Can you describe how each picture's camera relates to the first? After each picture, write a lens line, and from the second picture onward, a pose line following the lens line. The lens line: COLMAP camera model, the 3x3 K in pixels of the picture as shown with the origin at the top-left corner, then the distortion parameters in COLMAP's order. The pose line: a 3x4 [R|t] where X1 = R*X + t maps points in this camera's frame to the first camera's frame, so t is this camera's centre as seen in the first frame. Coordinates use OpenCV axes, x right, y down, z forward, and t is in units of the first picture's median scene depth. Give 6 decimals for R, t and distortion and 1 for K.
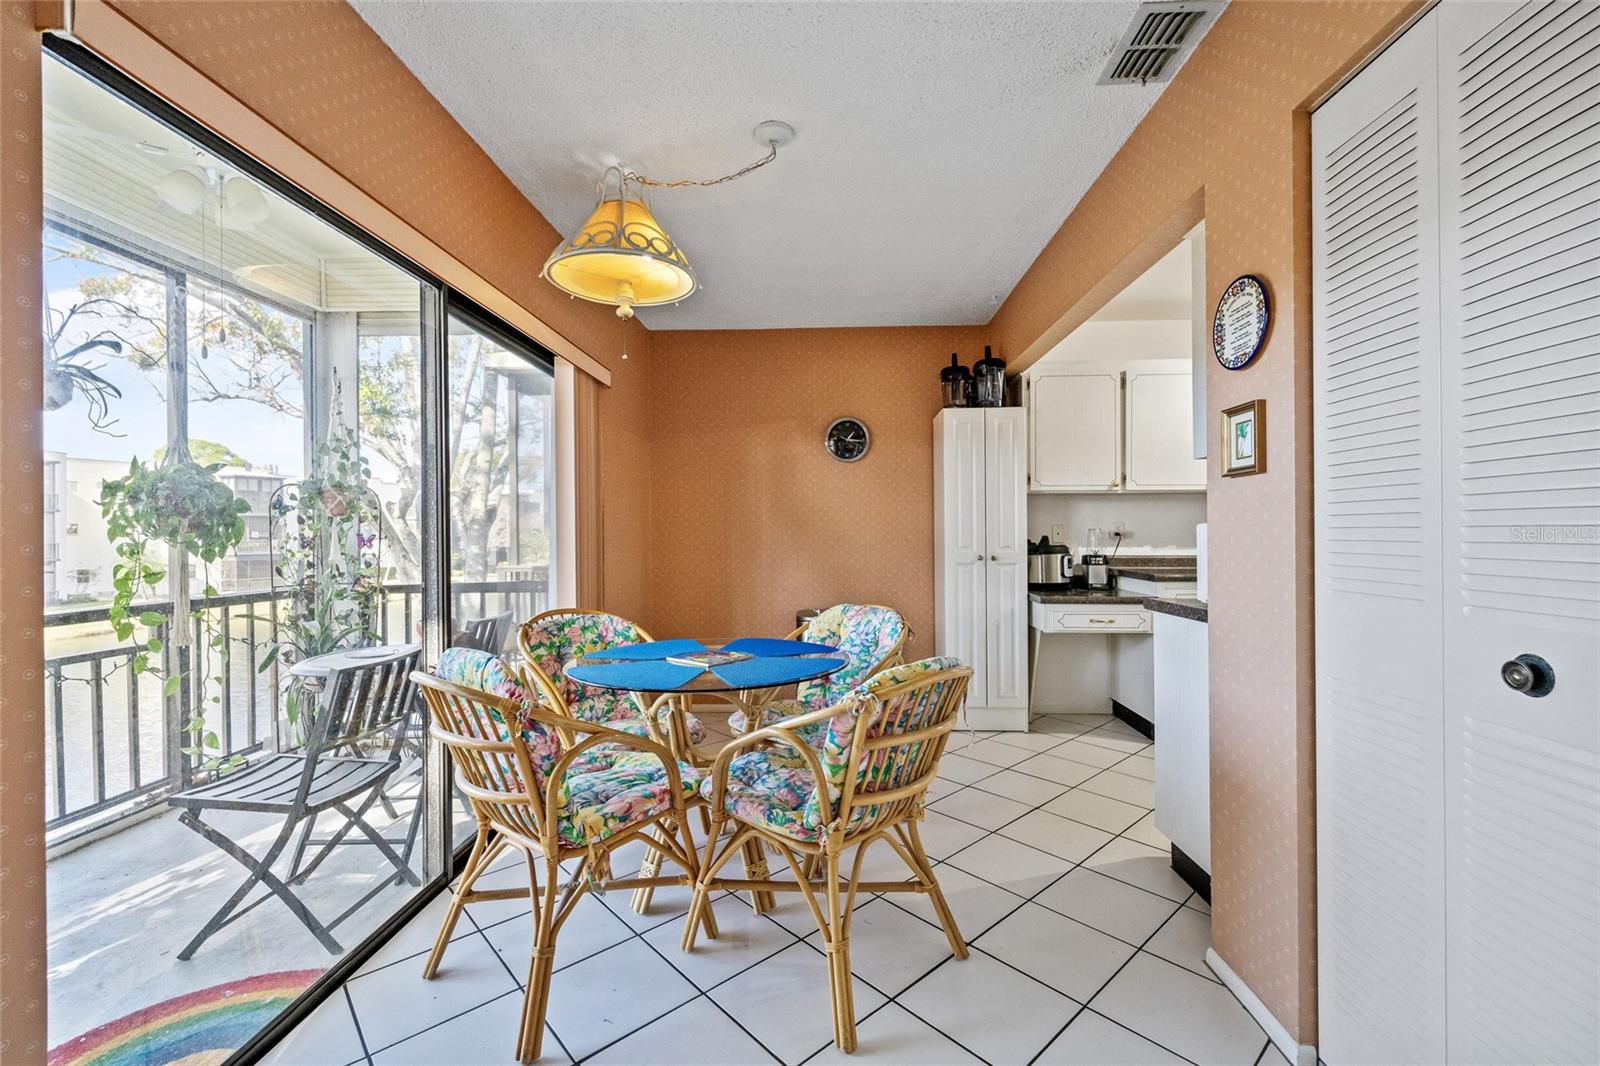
lens RADIAL K [[658.4, 0, 800.0], [0, 658.4, 533.0], [0, 0, 1]] dist [-0.001605, -0.000649]
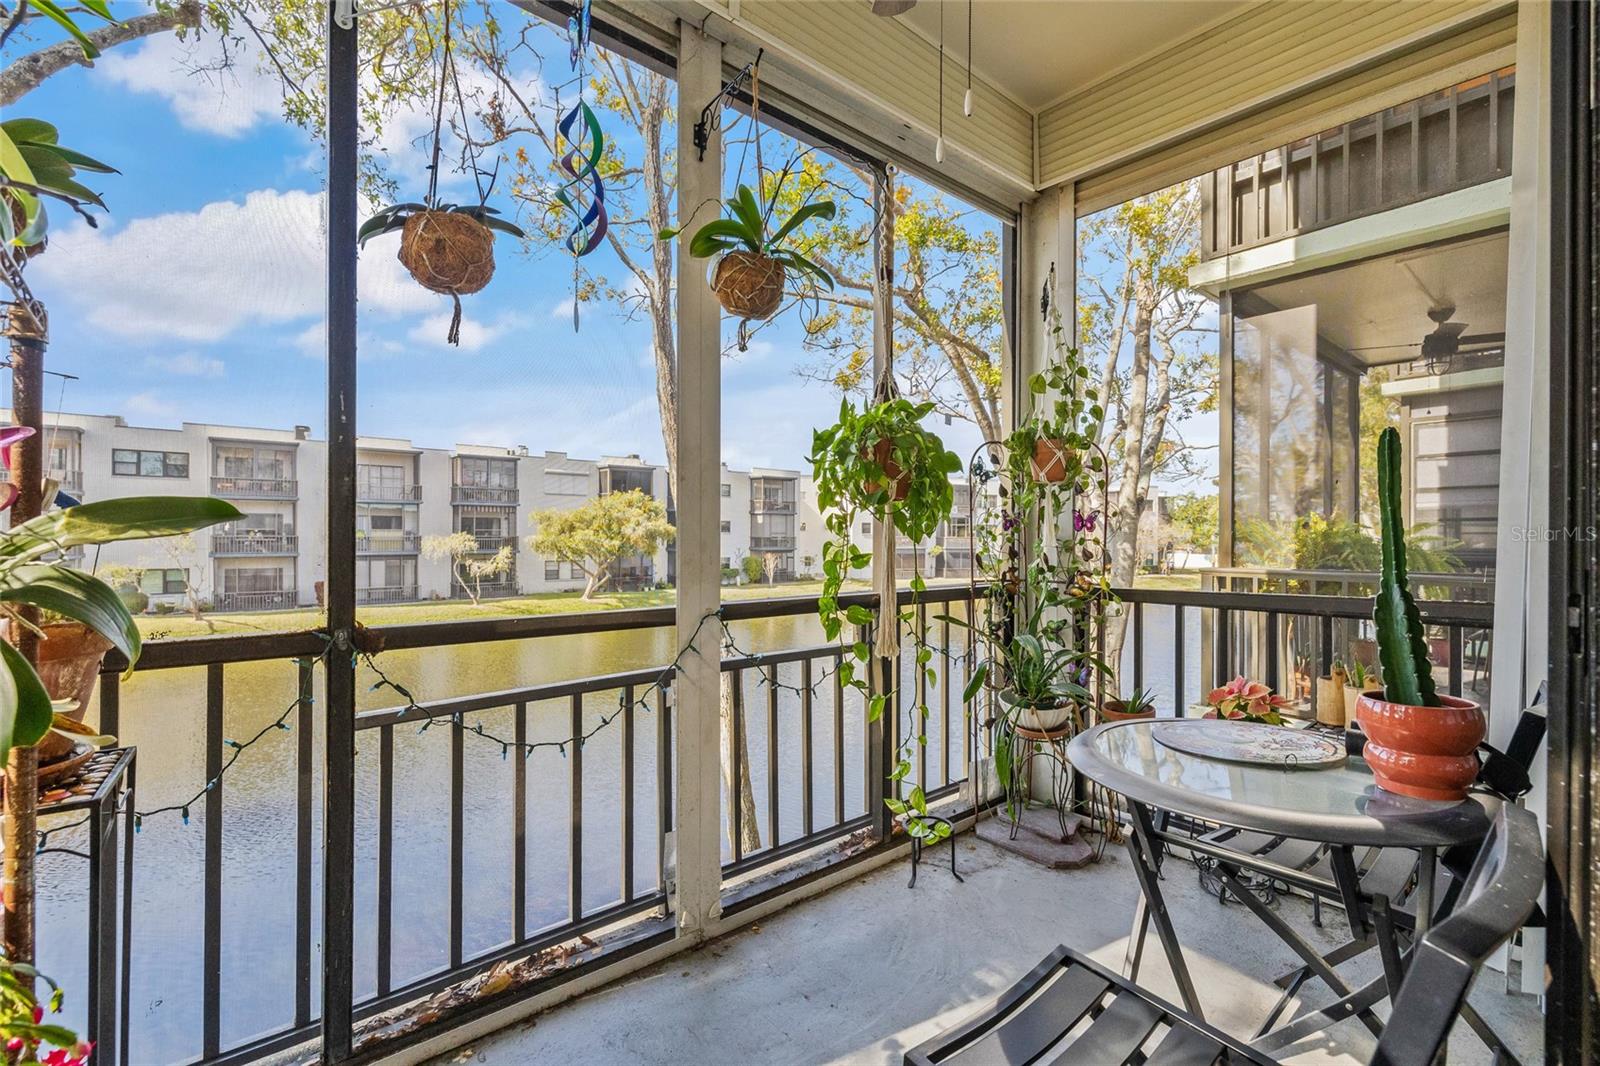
lens RADIAL K [[689.9, 0, 787.5], [0, 689.9, 533.9], [0, 0, 1]] dist [-0.001029, -0.000206]
pose [[0.652788, 0.009118, -0.757486, -0.421209], [-0.008609, 0.999952, 0.004617, 0.032417], [0.757492, 0.003507, 0.652835, 0.402932]]
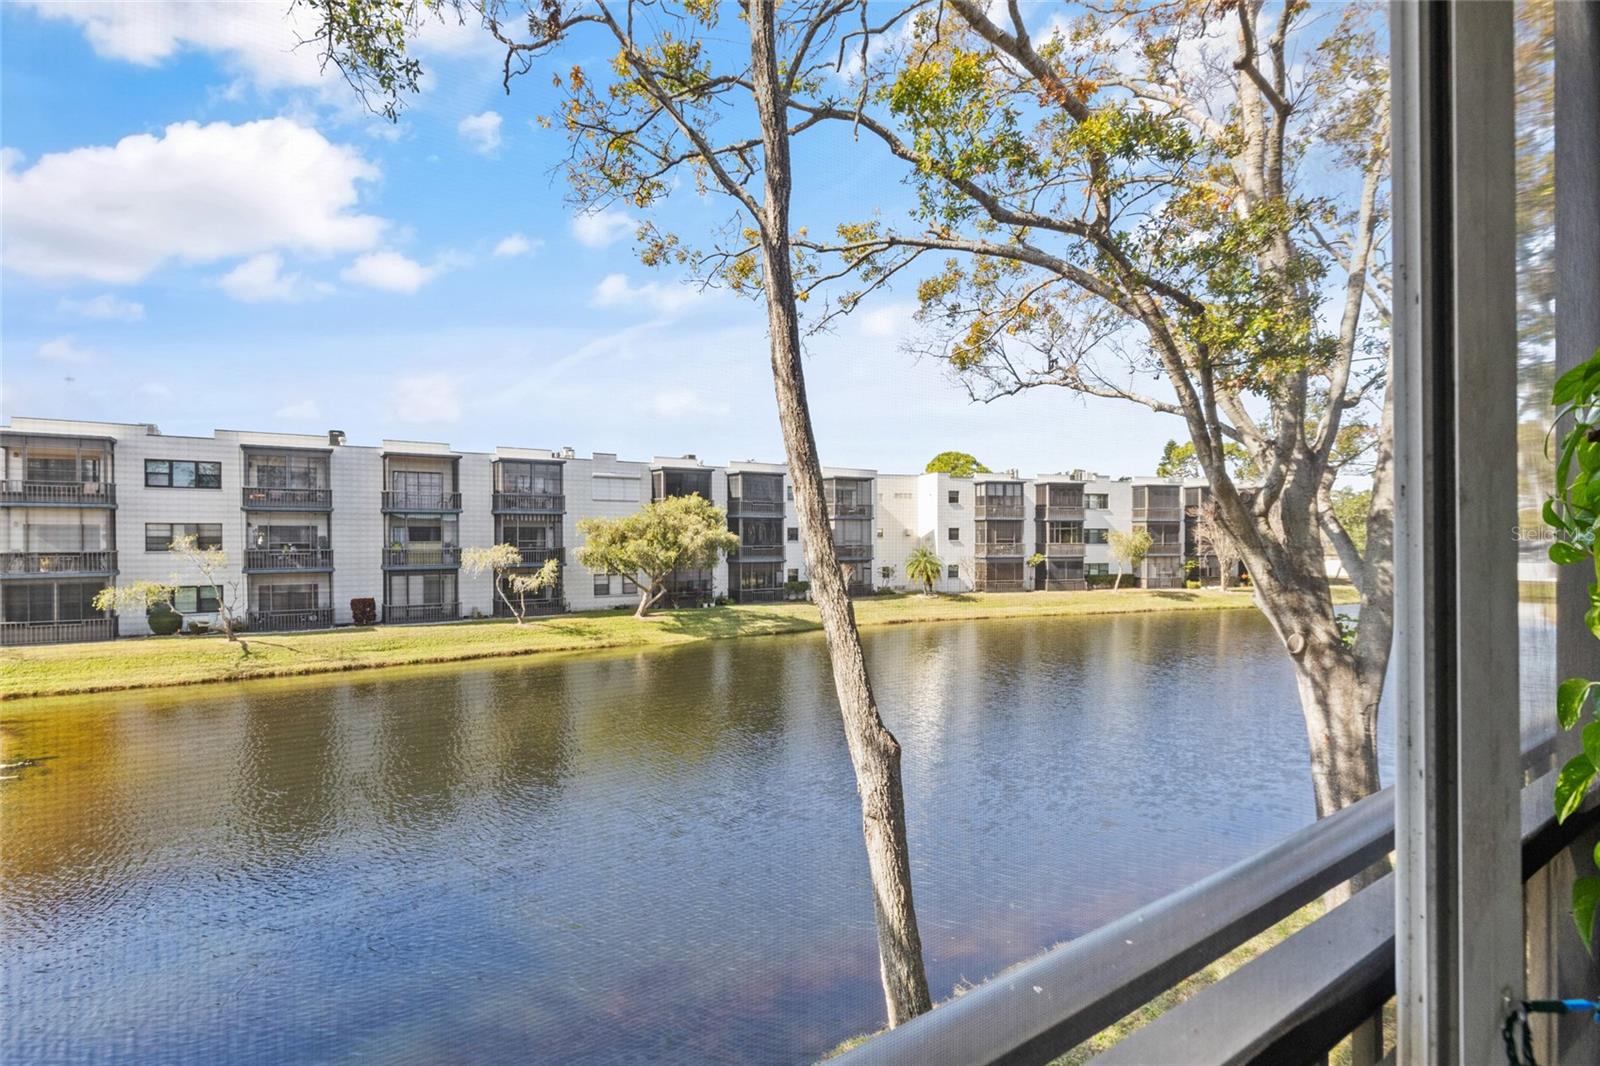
lens RADIAL K [[767.6, 0, 799.8], [0, 767.6, 544.3], [0, 0, 1]] dist [-0.002797, 0.000238]
pose [[0.596129, 0.006296, -0.802864, -0.909966], [0.002647, 0.999948, 0.009807, -0.007279], [0.802884, -0.007972, 0.596081, 0.517781]]
